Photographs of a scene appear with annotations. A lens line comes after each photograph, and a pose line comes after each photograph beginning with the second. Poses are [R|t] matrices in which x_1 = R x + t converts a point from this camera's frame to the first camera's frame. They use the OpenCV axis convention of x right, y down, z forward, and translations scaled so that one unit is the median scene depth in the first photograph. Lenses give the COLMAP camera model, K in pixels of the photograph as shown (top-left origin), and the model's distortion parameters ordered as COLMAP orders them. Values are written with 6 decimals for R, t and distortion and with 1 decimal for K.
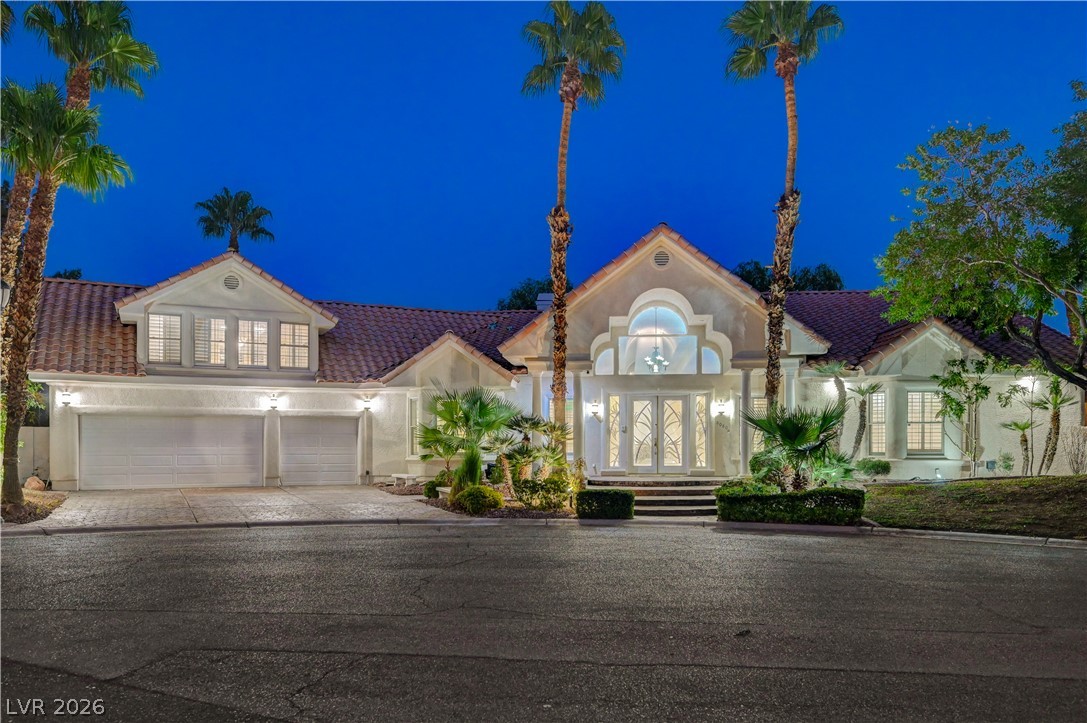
lens RADIAL K [[835.2, 0, 551.5], [0, 835.2, 449.2], [0, 0, 1]] dist [0.002819, 0.002220]
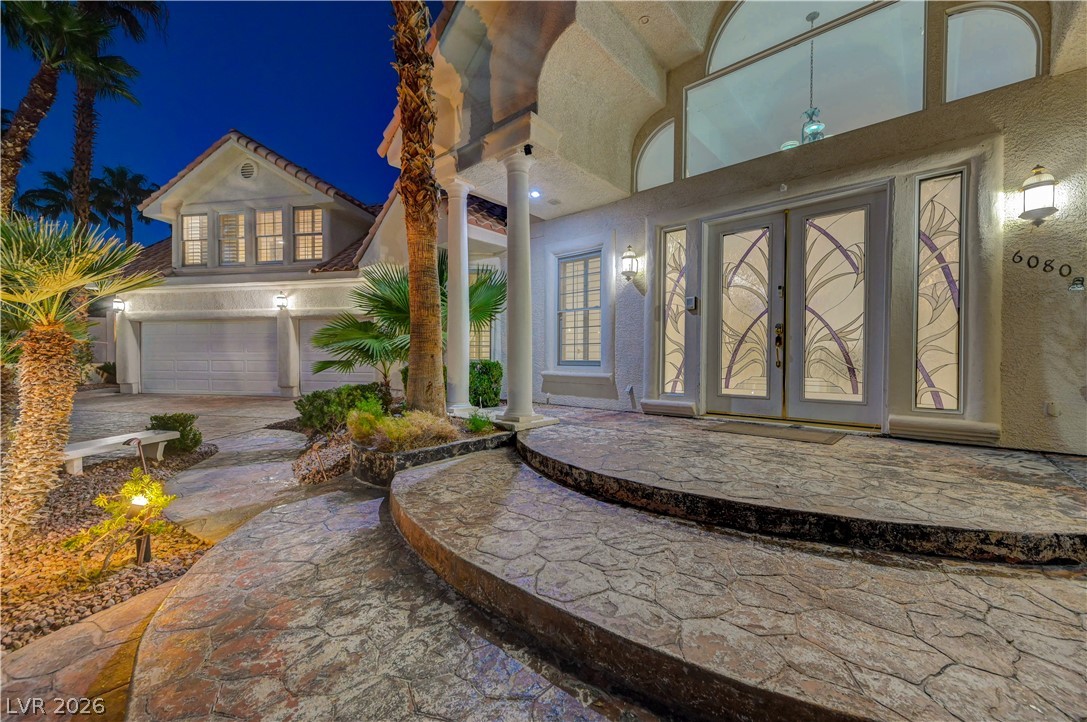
lens RADIAL K [[430.2, 0, 548.7], [0, 430.2, 366.8], [0, 0, 1]] dist [0.001941, -0.000209]
pose [[0.802144, 0.015243, -0.596936, 0.165055], [-0.006612, 0.999840, 0.016645, 0.003939], [0.597094, -0.009405, 0.802116, 0.816844]]
